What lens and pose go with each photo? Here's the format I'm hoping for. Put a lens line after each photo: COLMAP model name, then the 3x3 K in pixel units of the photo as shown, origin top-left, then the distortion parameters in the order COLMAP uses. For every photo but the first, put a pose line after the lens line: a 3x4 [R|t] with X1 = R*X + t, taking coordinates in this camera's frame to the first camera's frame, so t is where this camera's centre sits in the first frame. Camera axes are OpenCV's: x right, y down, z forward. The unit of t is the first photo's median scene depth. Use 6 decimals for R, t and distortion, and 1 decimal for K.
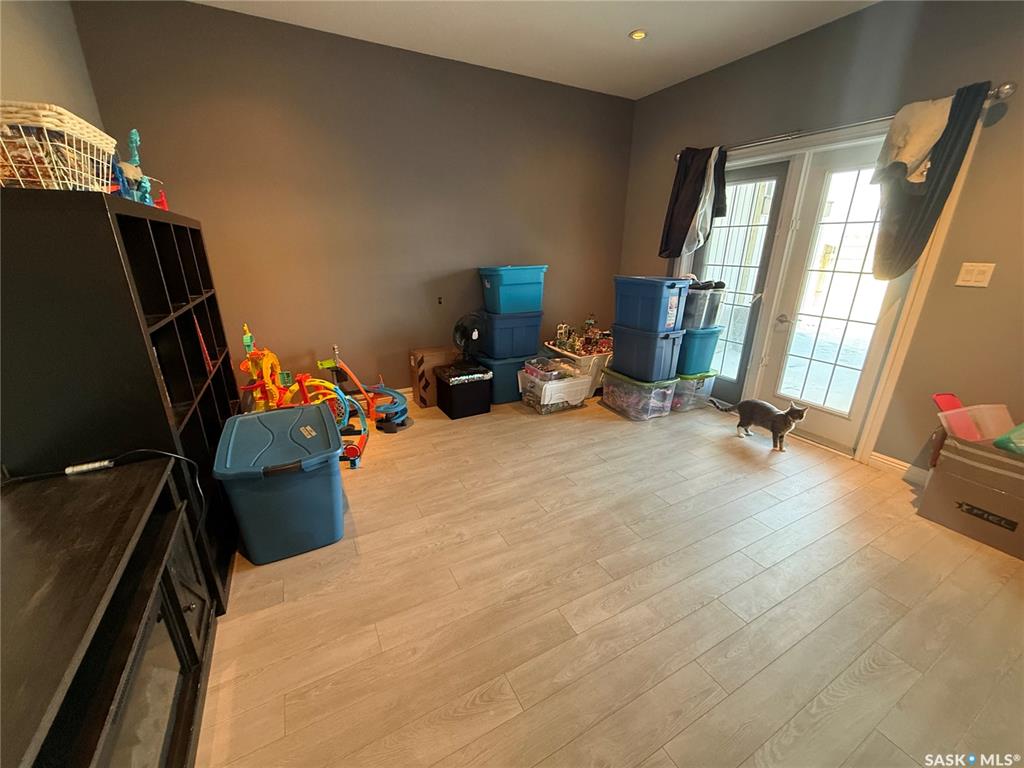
lens RADIAL K [[407.1, 0, 511.1], [0, 407.1, 386.4], [0, 0, 1]] dist [-0.000938, -0.000285]
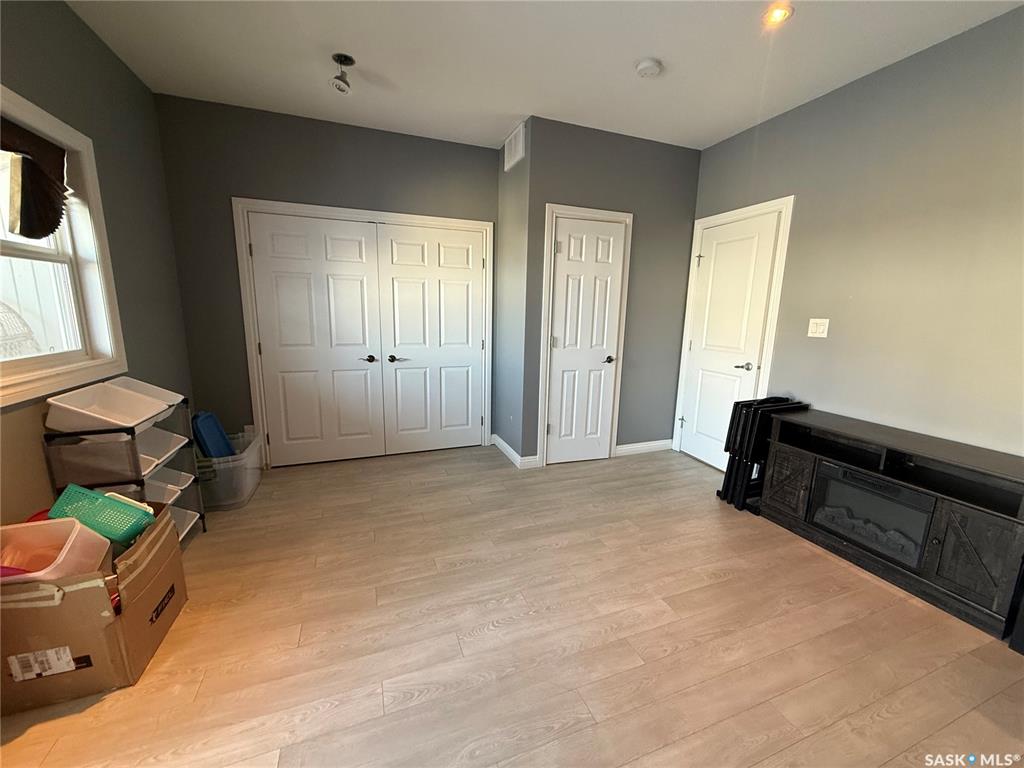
lens RADIAL K [[407.1, 0, 512.1], [0, 407.1, 385.7], [0, 0, 1]] dist [-0.000938, -0.000285]
pose [[-0.991237, -0.047933, 0.123094, 0.412636], [0.019578, 0.868244, 0.495751, -0.494808], [-0.130638, 0.493816, -0.859697, 1.503719]]
